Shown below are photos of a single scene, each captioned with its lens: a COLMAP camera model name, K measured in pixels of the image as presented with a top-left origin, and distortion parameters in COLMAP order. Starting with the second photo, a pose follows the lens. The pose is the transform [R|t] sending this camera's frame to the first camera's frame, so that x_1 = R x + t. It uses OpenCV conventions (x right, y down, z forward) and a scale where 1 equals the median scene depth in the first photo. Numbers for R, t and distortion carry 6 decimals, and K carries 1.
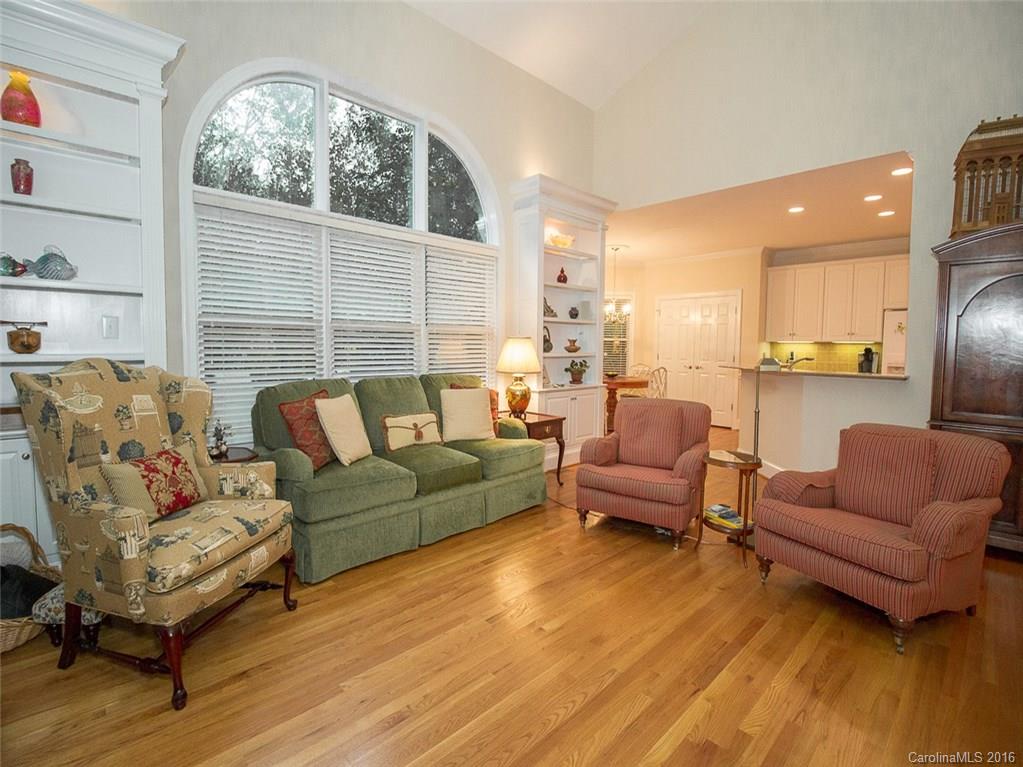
lens RADIAL K [[567.1, 0, 511.5], [0, 567.1, 383.5], [0, 0, 1]] dist [-0.002100, -0.000554]
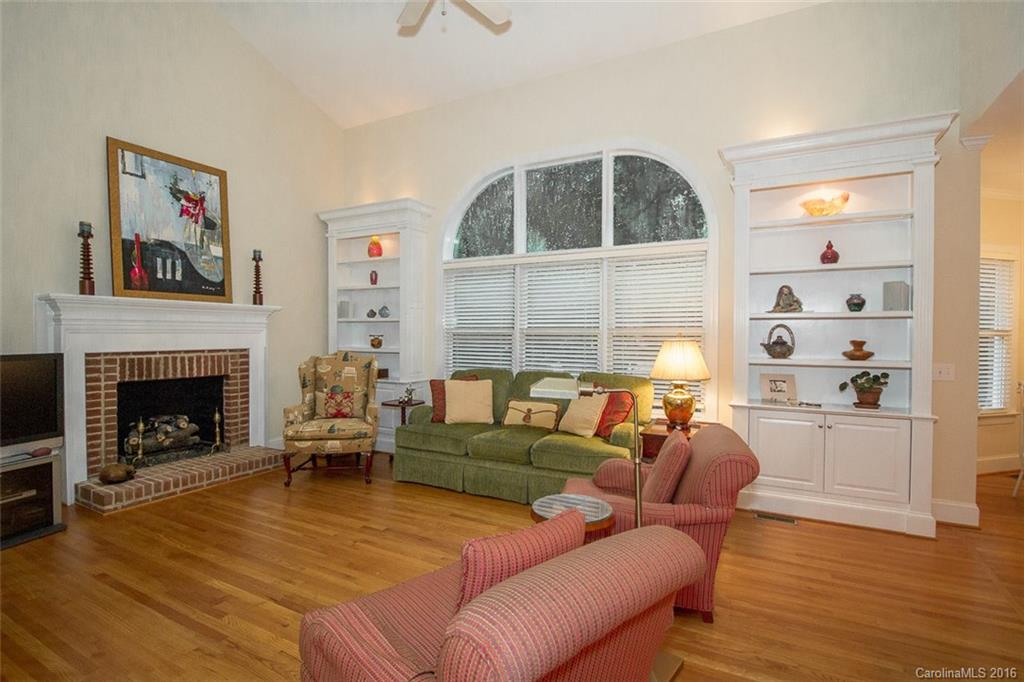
lens RADIAL K [[513.1, 0, 505.2], [0, 513.1, 340.1], [0, 0, 1]] dist [-0.003185, -0.000946]
pose [[0.212430, 0.008303, -0.977141, 0.739982], [-0.064246, 0.997919, -0.005488, -0.058165], [0.975062, 0.063943, 0.212521, 0.546964]]
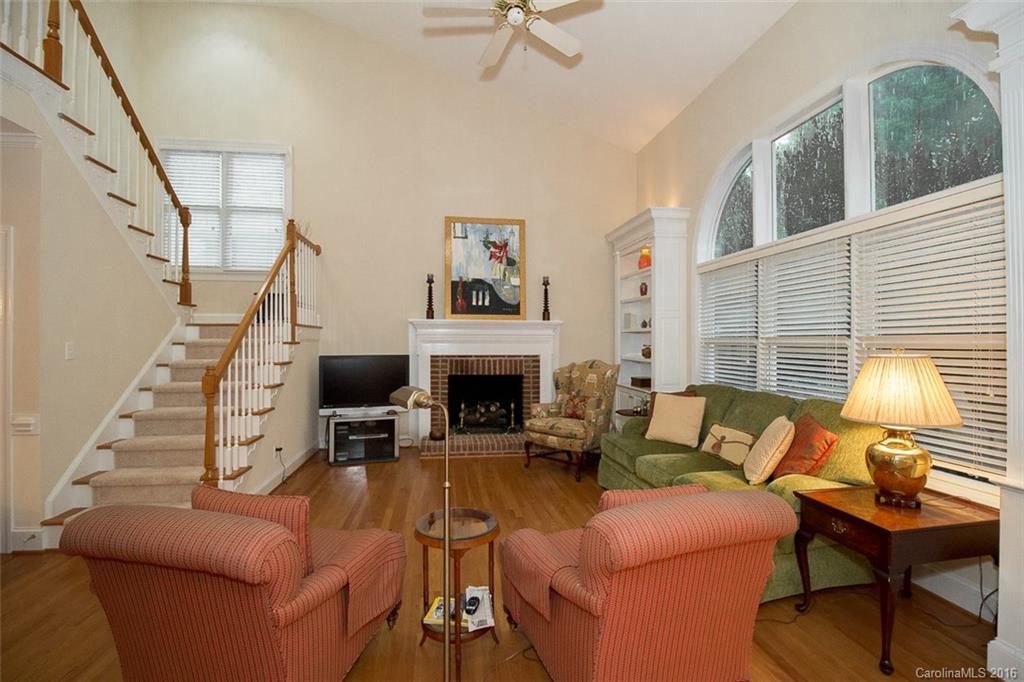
lens RADIAL K [[478.2, 0, 504.2], [0, 478.2, 337.2], [0, 0, 1]] dist [0.004541, -0.014294]
pose [[-0.658431, -0.012523, -0.752537, 0.595734], [-0.054233, 0.998052, 0.030842, -0.092331], [0.750685, 0.061120, -0.657828, 1.001778]]
